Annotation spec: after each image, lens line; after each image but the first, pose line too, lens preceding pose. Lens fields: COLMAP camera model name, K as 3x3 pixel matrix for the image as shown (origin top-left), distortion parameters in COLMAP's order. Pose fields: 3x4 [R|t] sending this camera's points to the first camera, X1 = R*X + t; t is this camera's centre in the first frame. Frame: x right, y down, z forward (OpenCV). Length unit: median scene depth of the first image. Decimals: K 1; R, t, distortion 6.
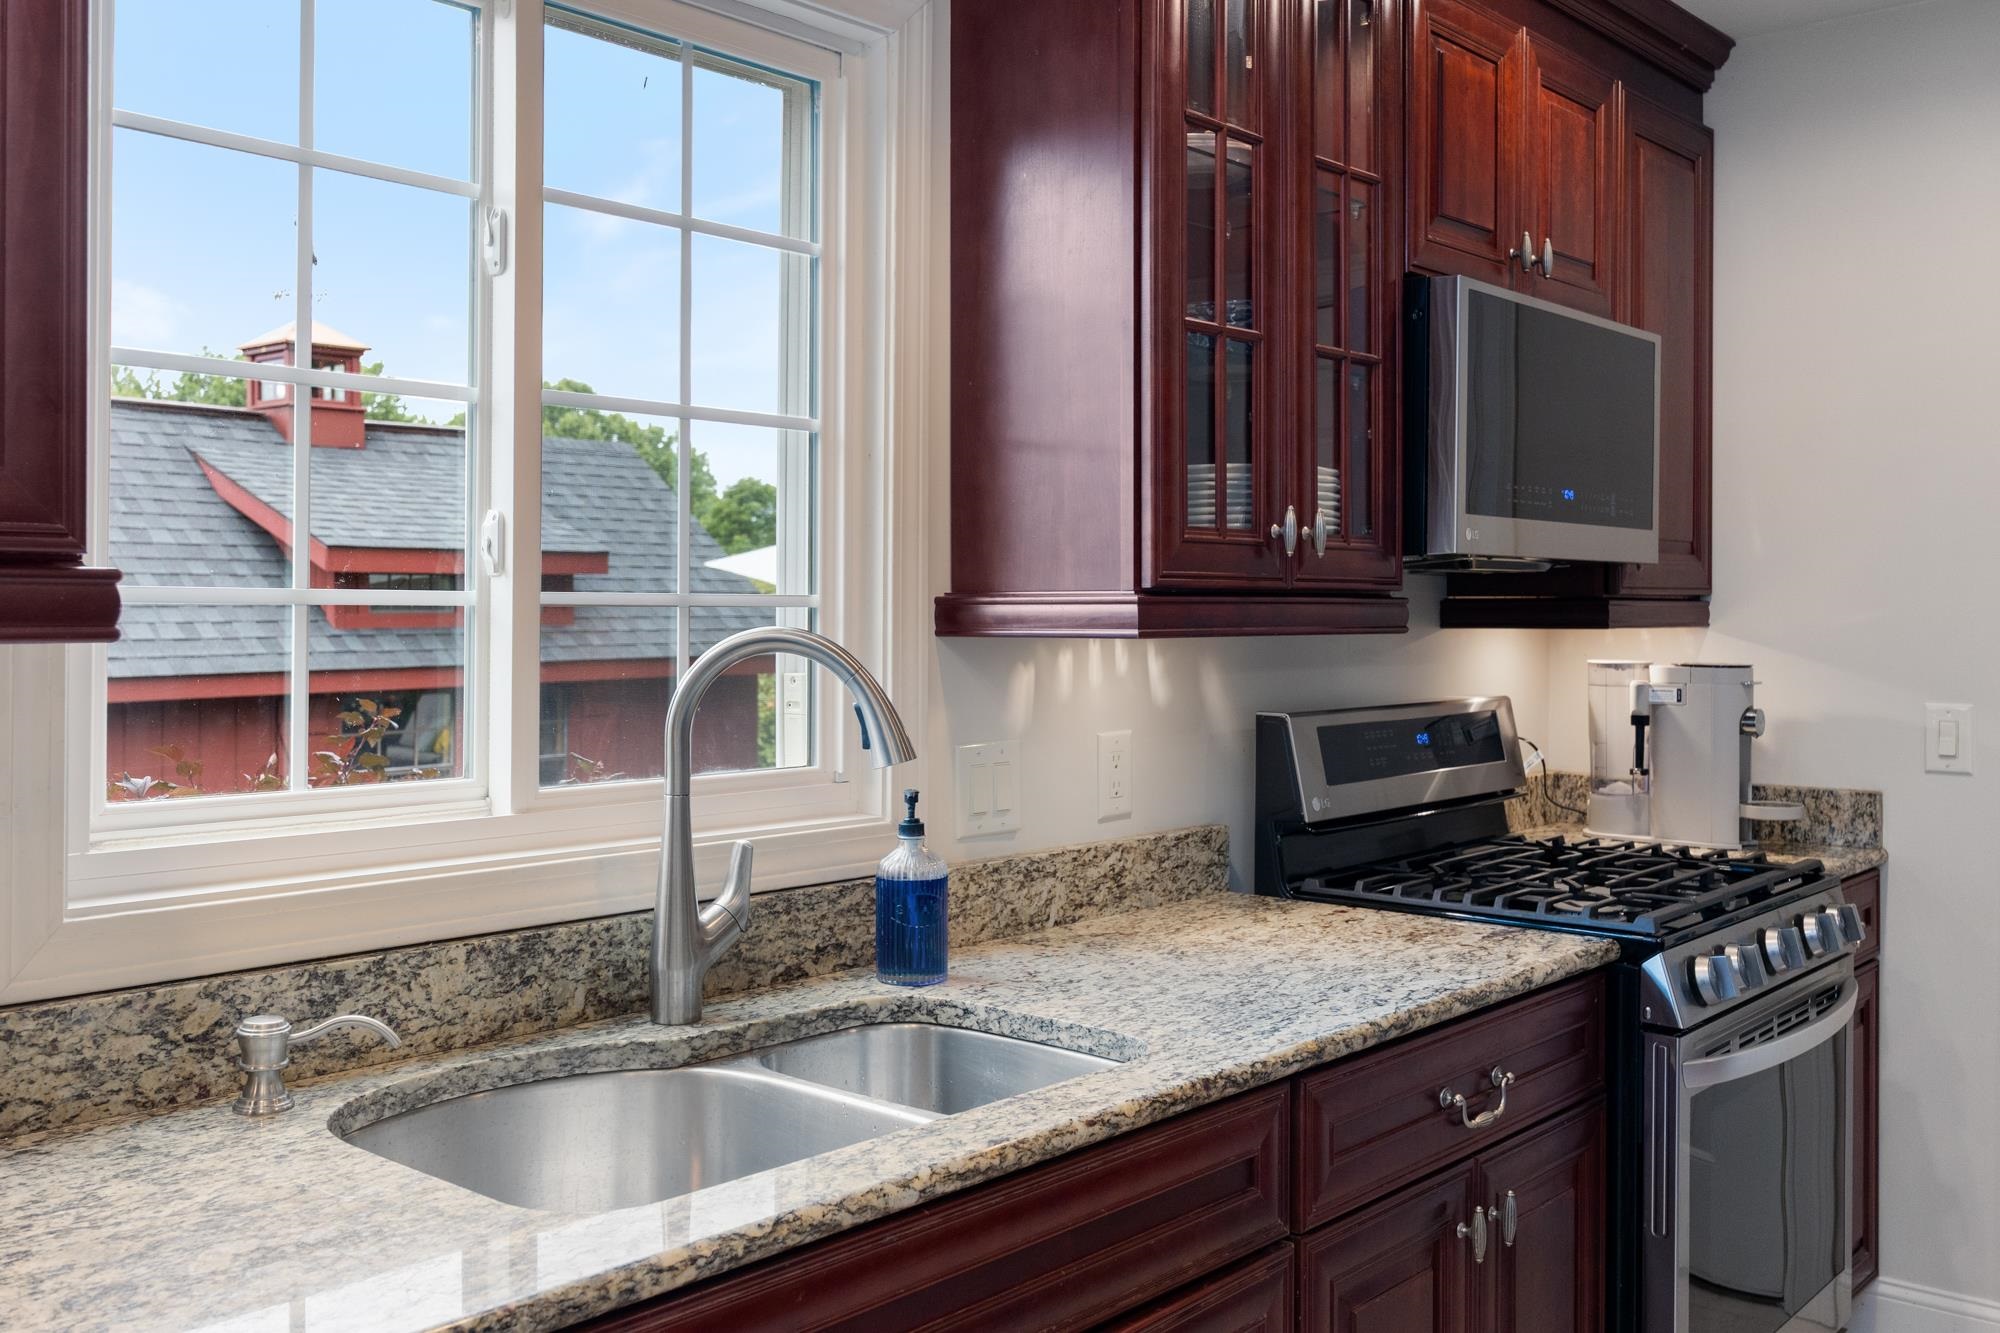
lens RADIAL K [[1828.3, 0, 1000.7], [0, 1828.3, 606.8], [0, 0, 1]] dist [-0.001300, 0.000000]
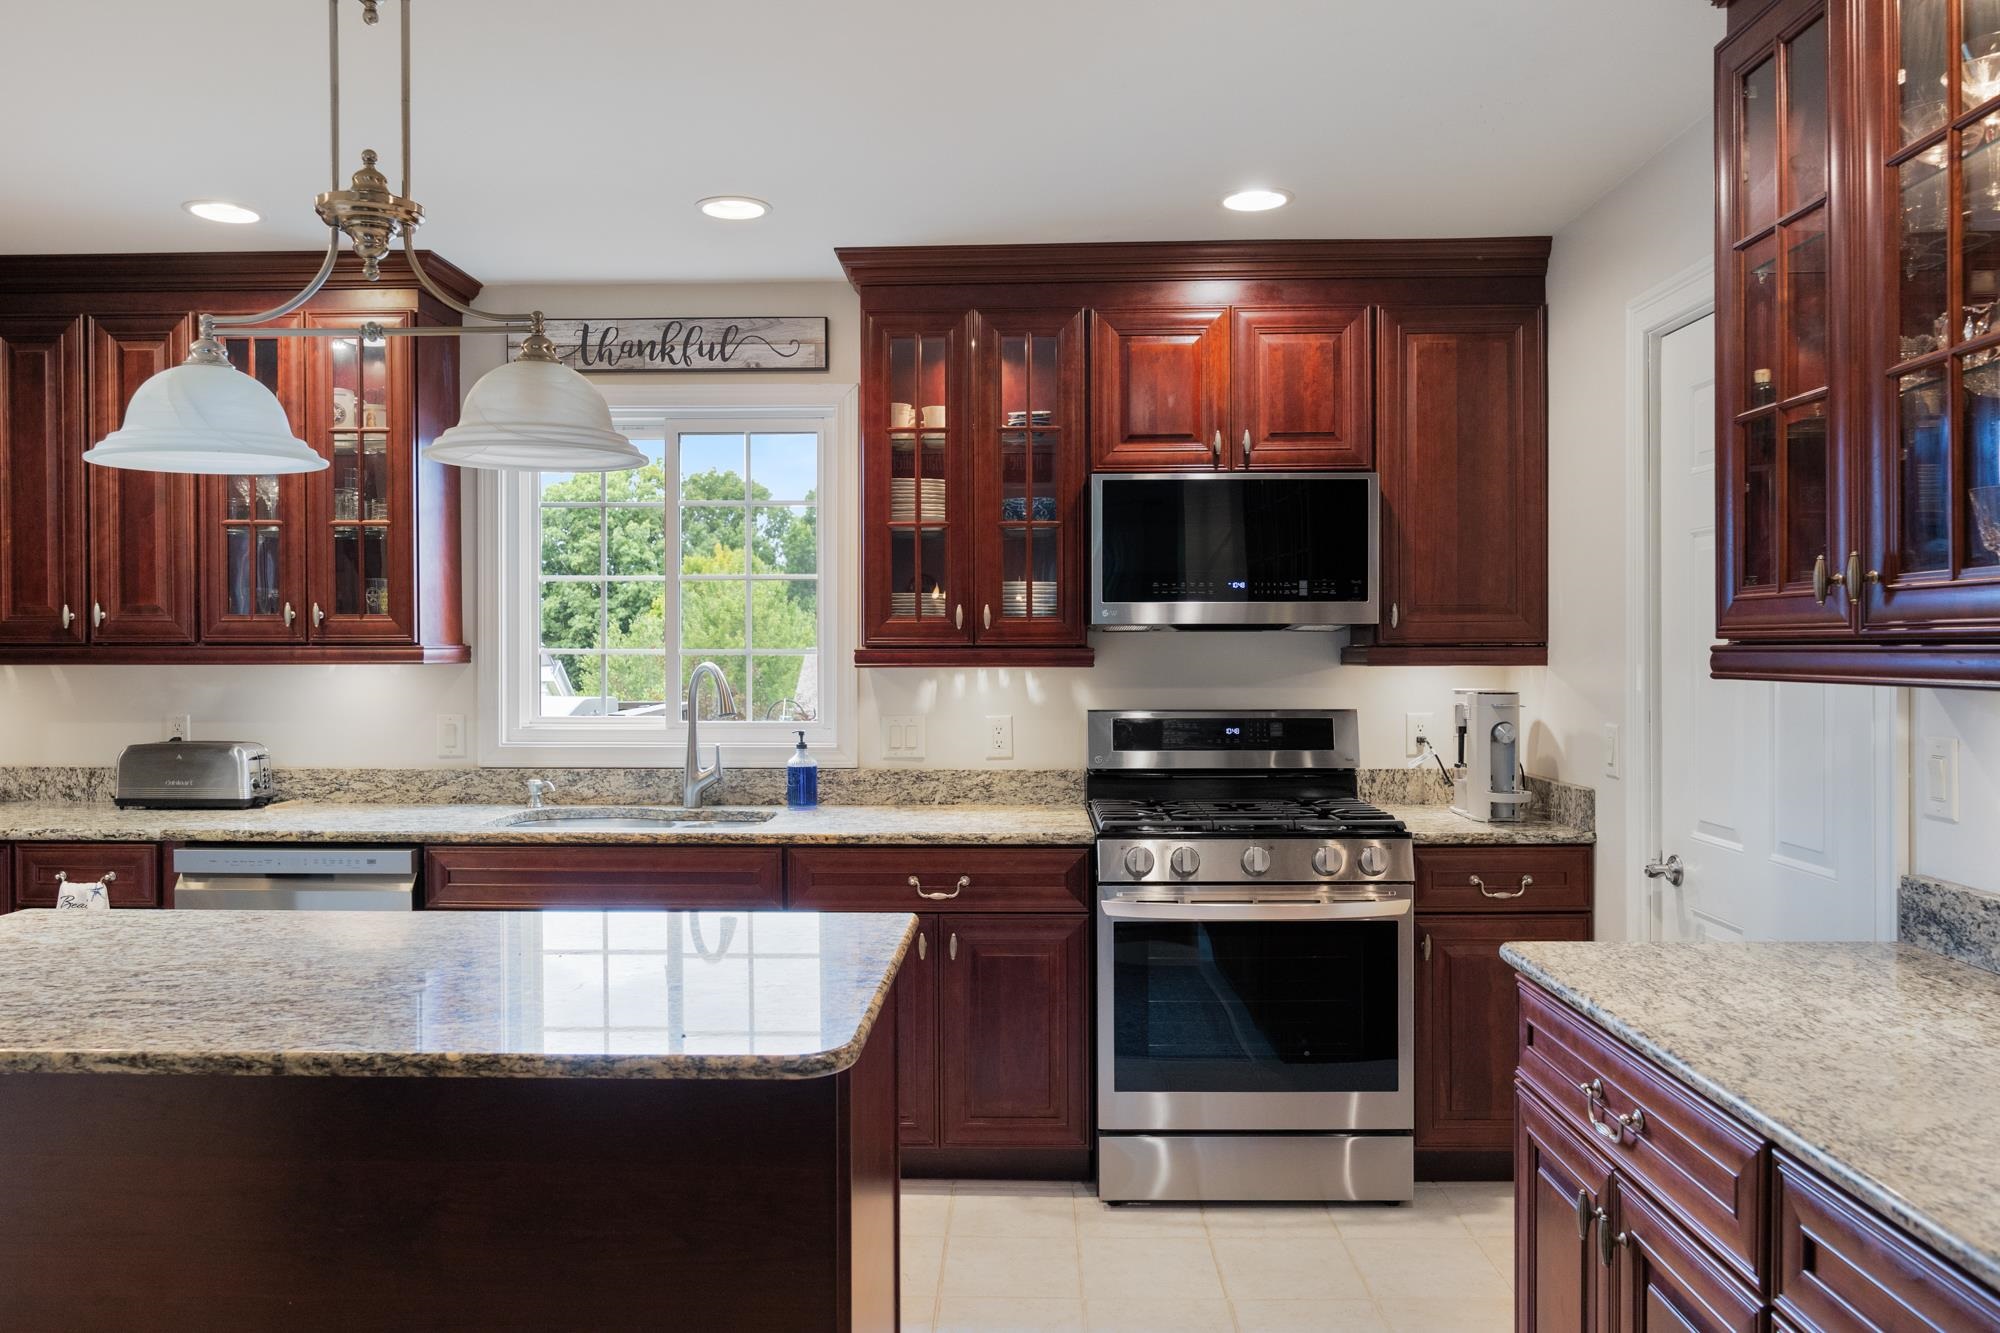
lens RADIAL K [[1419.3, 0, 997.8], [0, 1419.3, 666.2], [0, 0, 1]] dist [-0.006858, 0.001171]
pose [[0.638323, 0.005606, -0.769748, 1.405110], [0.004691, 0.999927, 0.011172, -0.003406], [0.769754, -0.010742, 0.638250, 0.007473]]
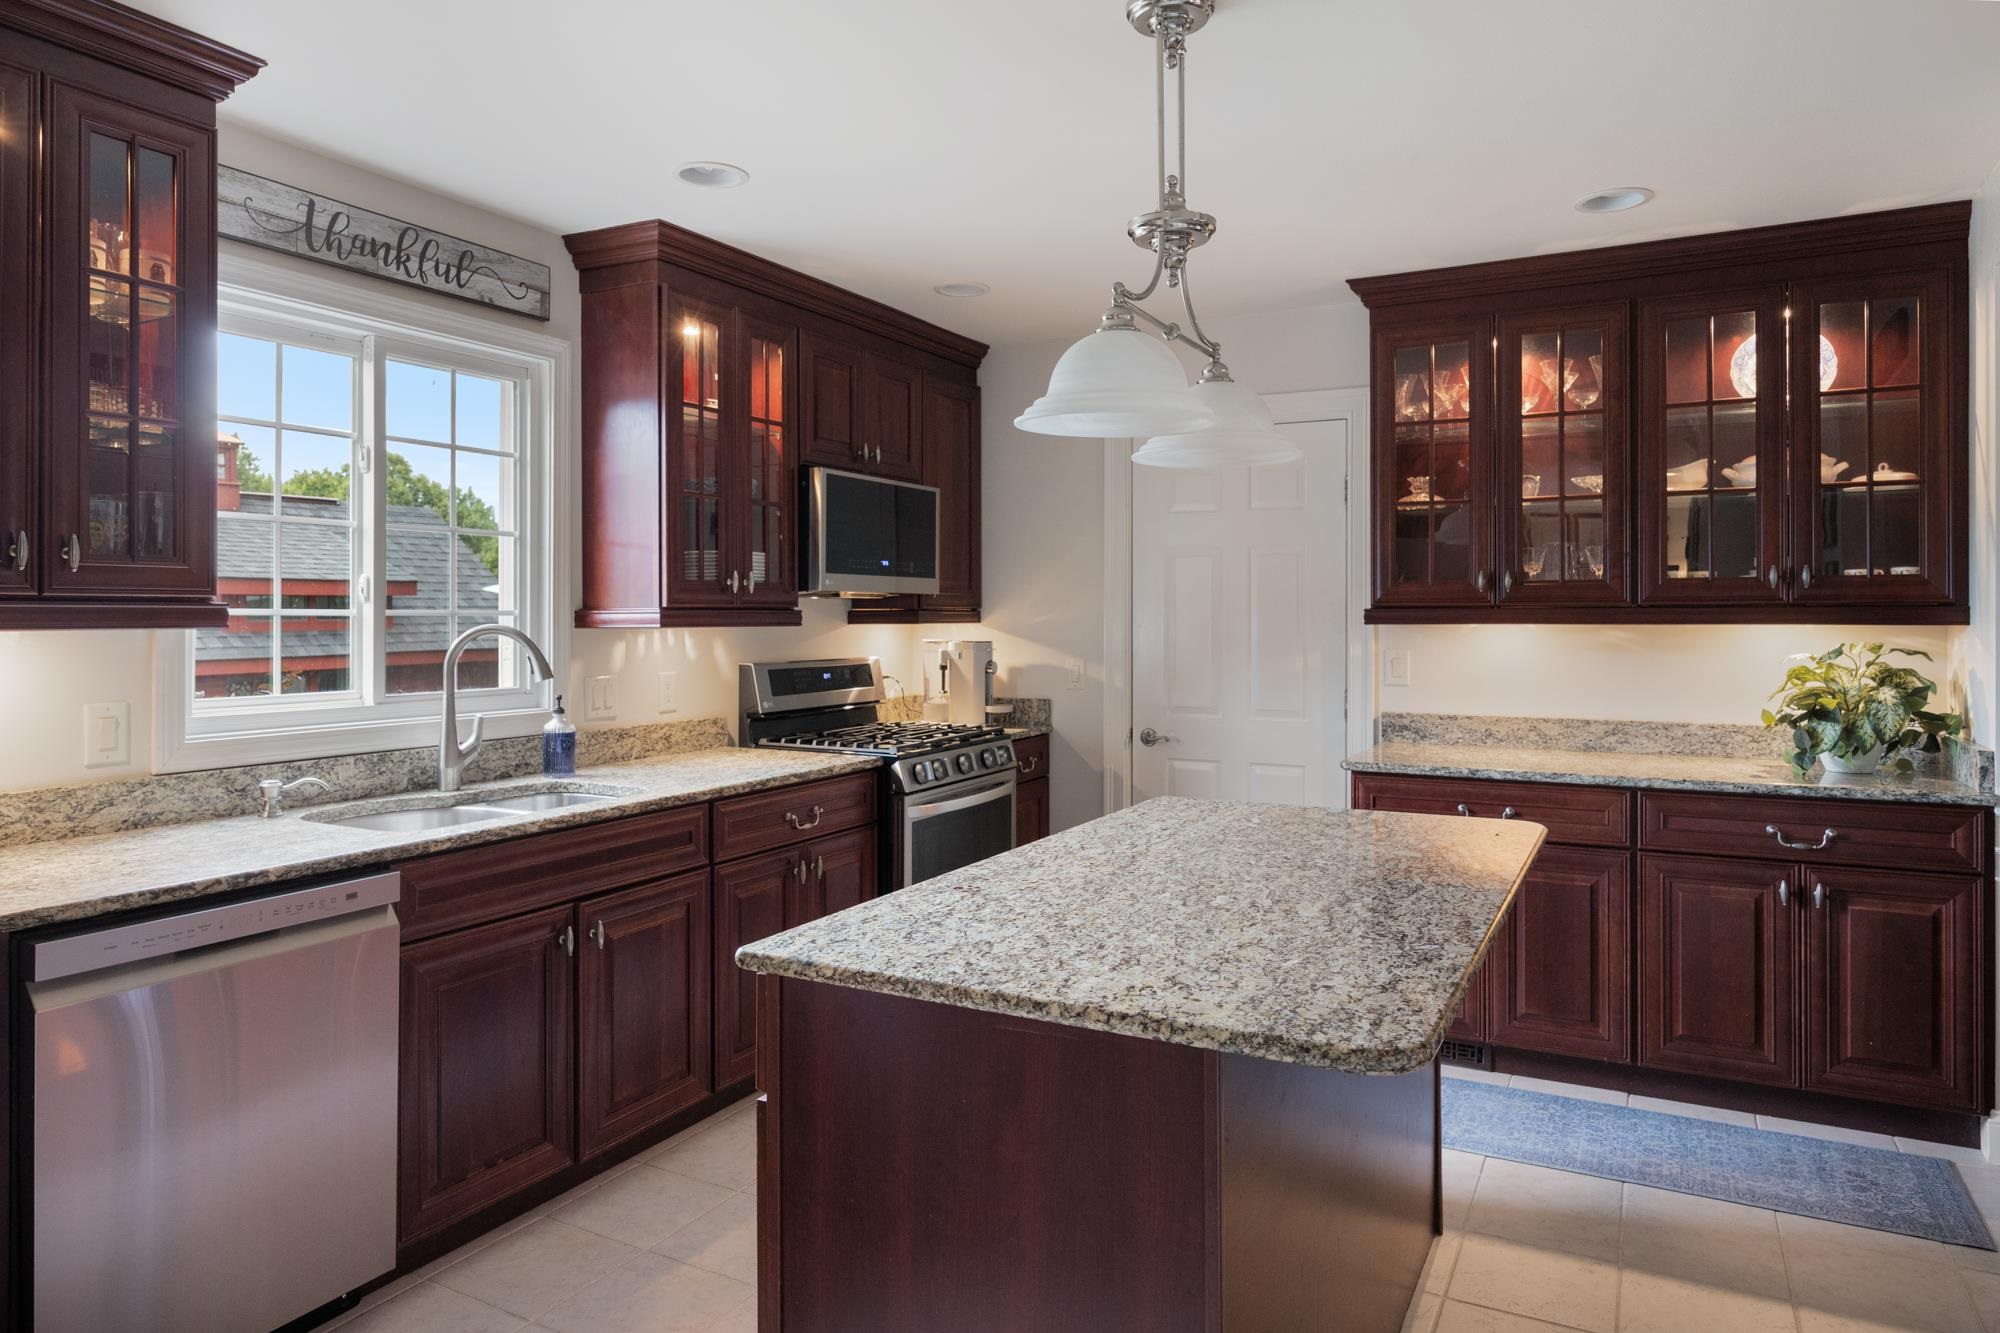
lens RADIAL K [[1237.1, 0, 985.9], [0, 1237.1, 615.1], [0, 0, 1]] dist [-0.007749, 0.002540]
pose [[0.975818, -0.004237, 0.218543, 0.123961], [0.004155, 0.999991, 0.000836, 0.000686], [-0.218545, 0.000093, 0.975827, -0.579319]]
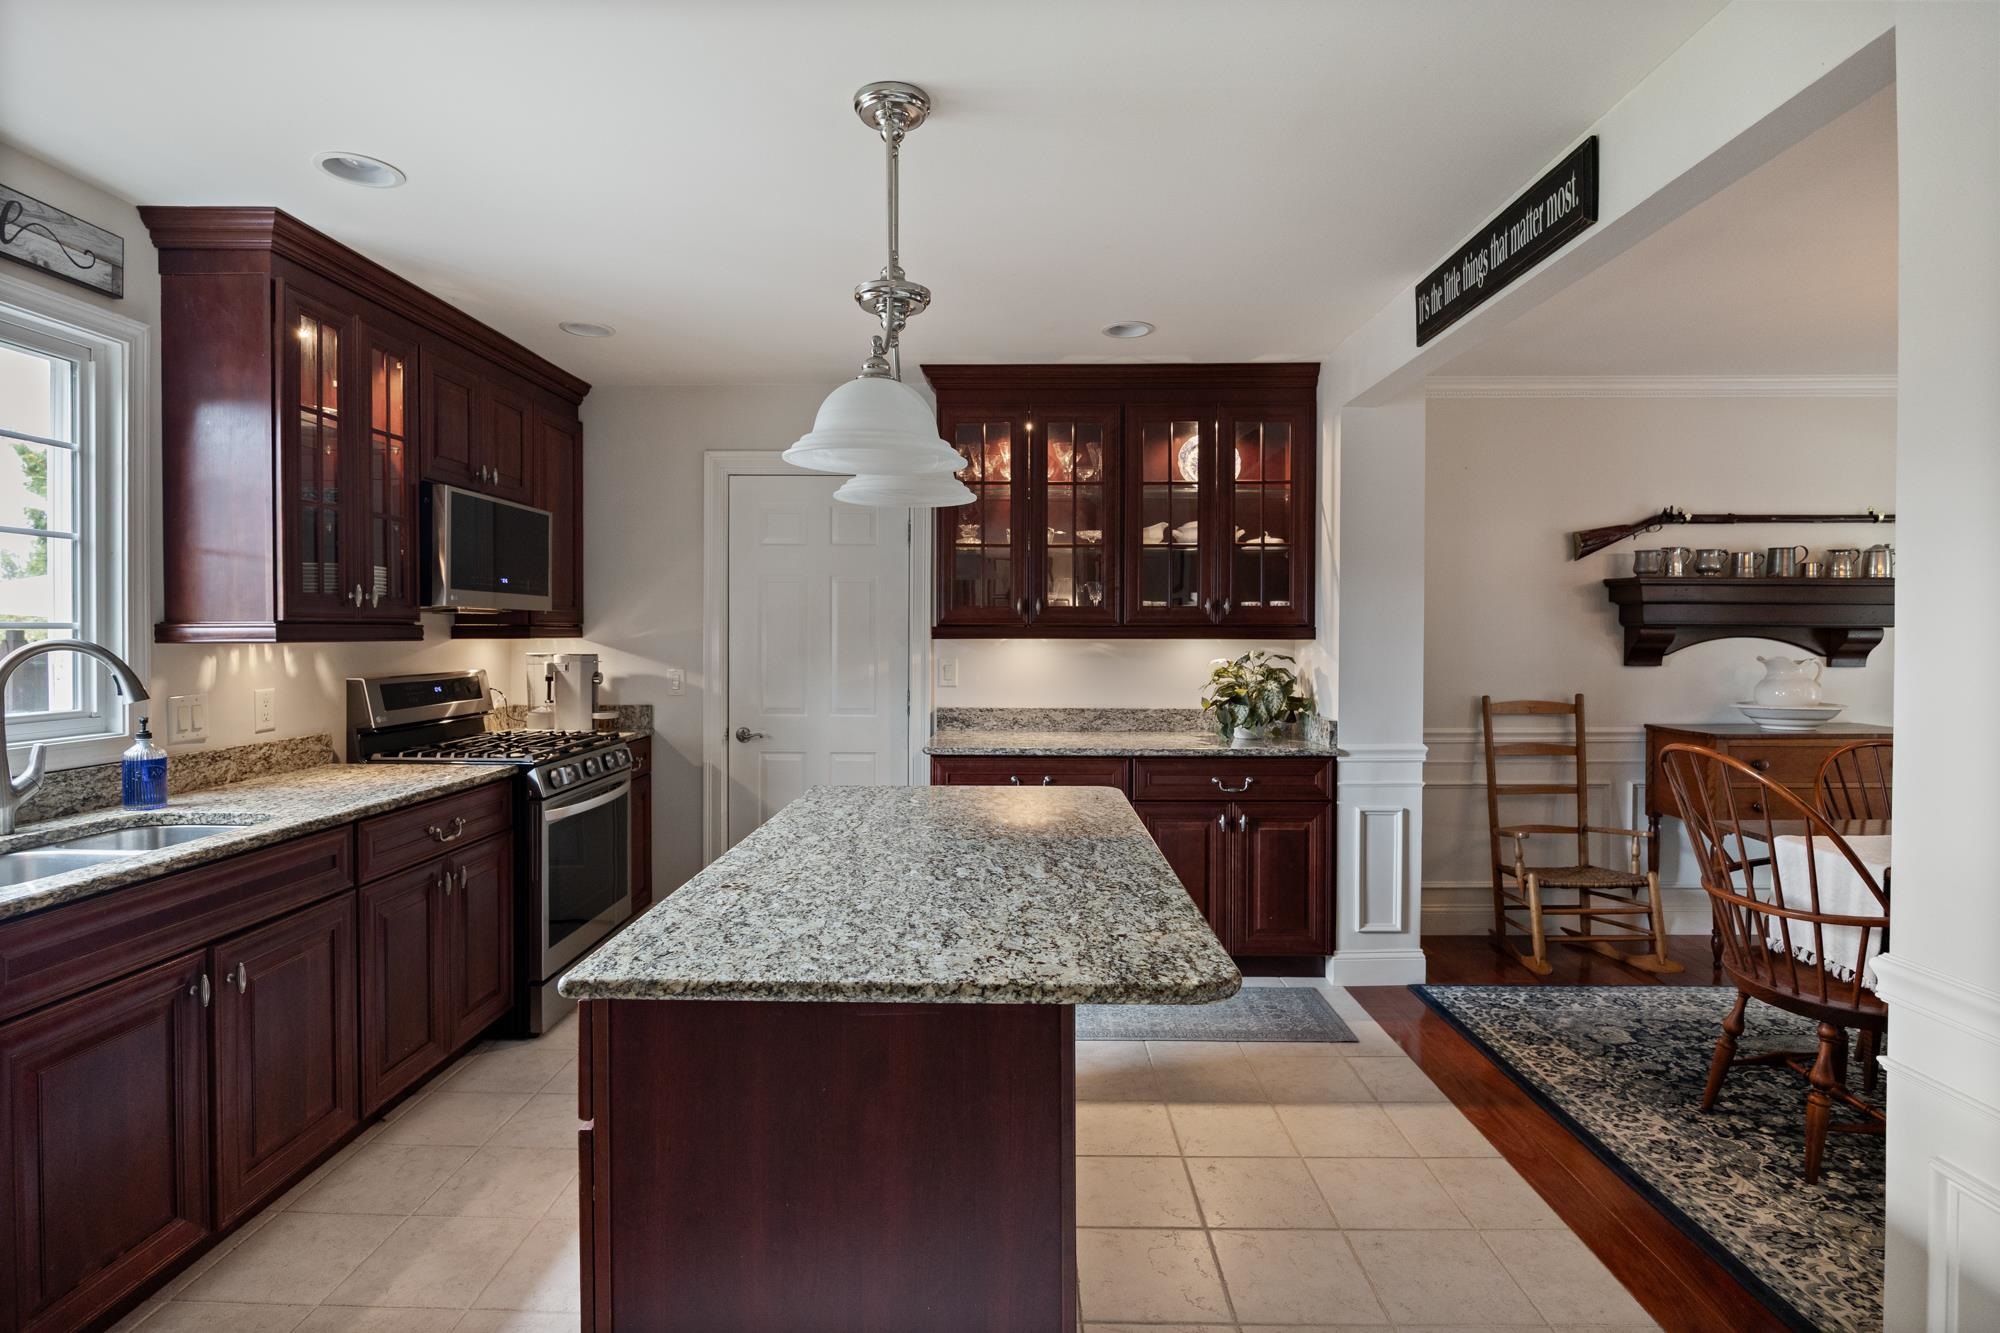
lens RADIAL K [[988.2, 0, 990.7], [0, 988.2, 644.6], [0, 0, 1]] dist [-0.011755, 0.001012]
pose [[0.768109, -0.009630, 0.640246, -0.019741], [0.000022, 0.999887, 0.015013, 0.001076], [-0.640319, -0.011518, 0.768023, -0.424245]]
